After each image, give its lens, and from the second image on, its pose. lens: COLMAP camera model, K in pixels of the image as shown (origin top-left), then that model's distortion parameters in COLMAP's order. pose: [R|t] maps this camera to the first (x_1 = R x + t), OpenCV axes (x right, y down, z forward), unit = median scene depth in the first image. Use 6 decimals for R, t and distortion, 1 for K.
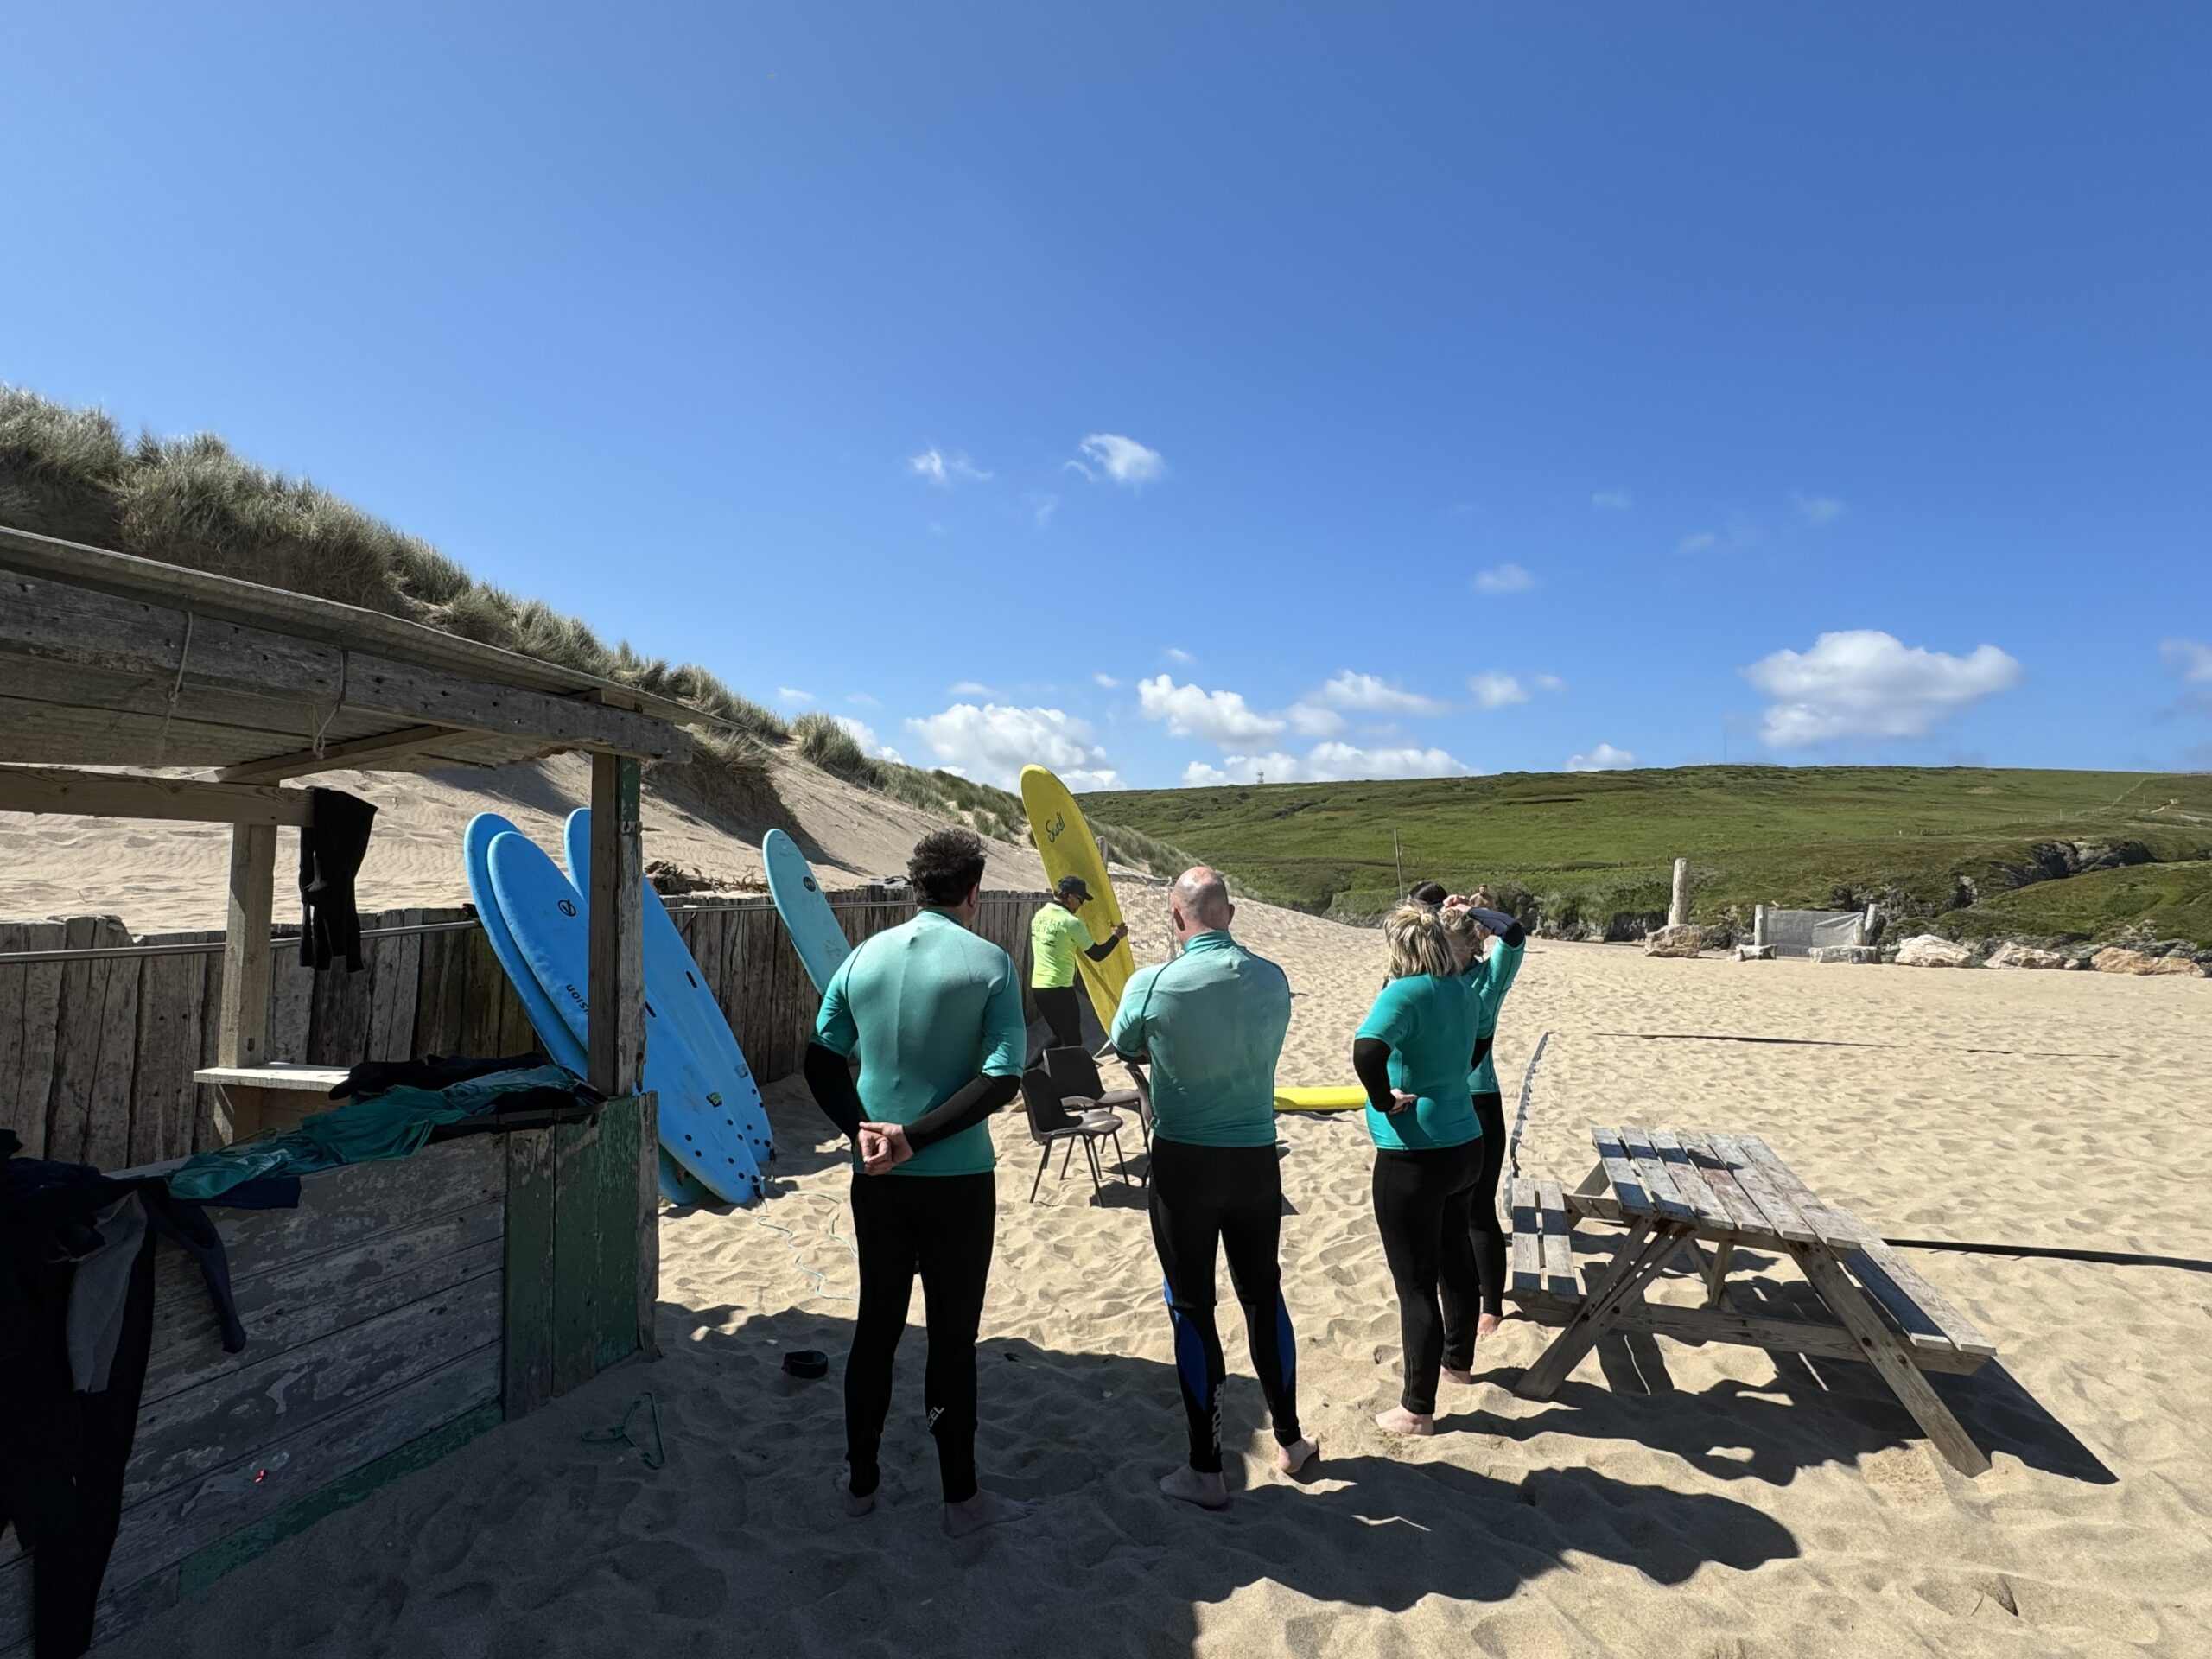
lens RADIAL K [[1140.7, 0, 1106.0], [0, 1140.7, 829.5], [0, 0, 1]] dist [-0.004257, -0.000219]
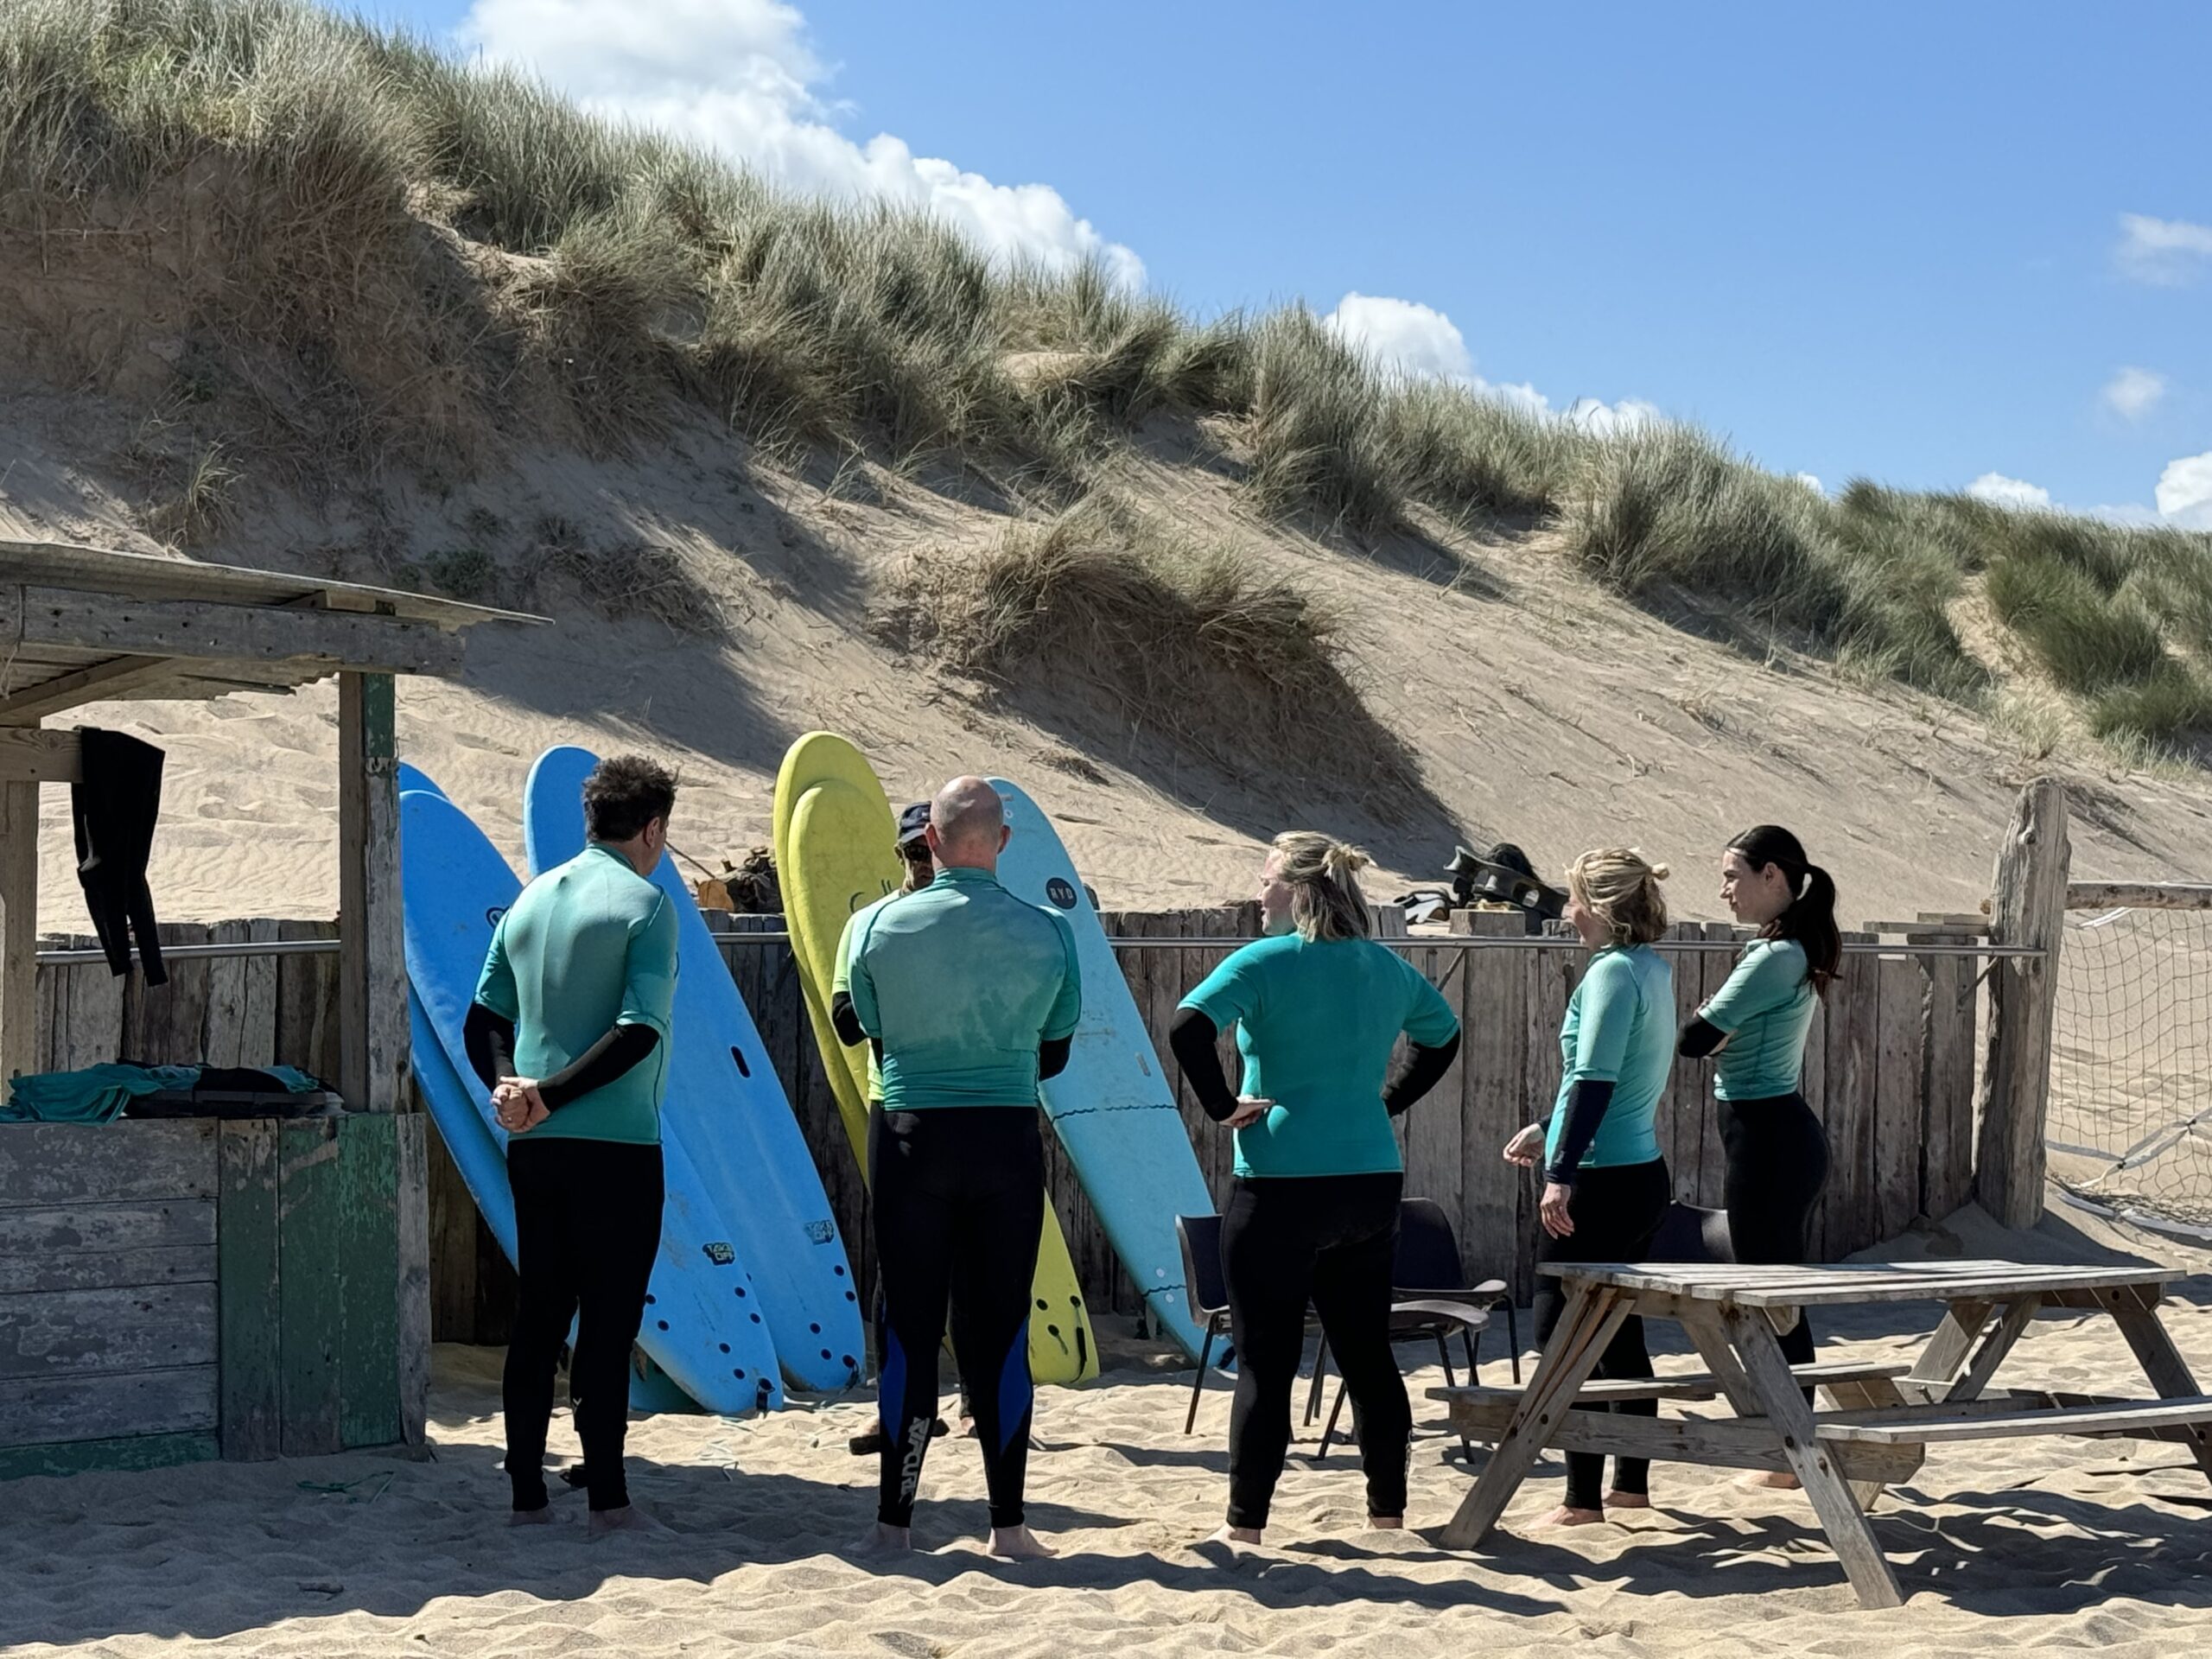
lens RADIAL K [[4953.3, 0, 1106.1], [0, 4953.3, 923.7], [0, 0, 1]] dist [0.143780, -0.553586]
pose [[0.878449, -0.018280, -0.477486, 1.374854], [0.028800, 0.999477, 0.014720, 0.059606], [0.476967, -0.026683, 0.878516, -1.458287]]
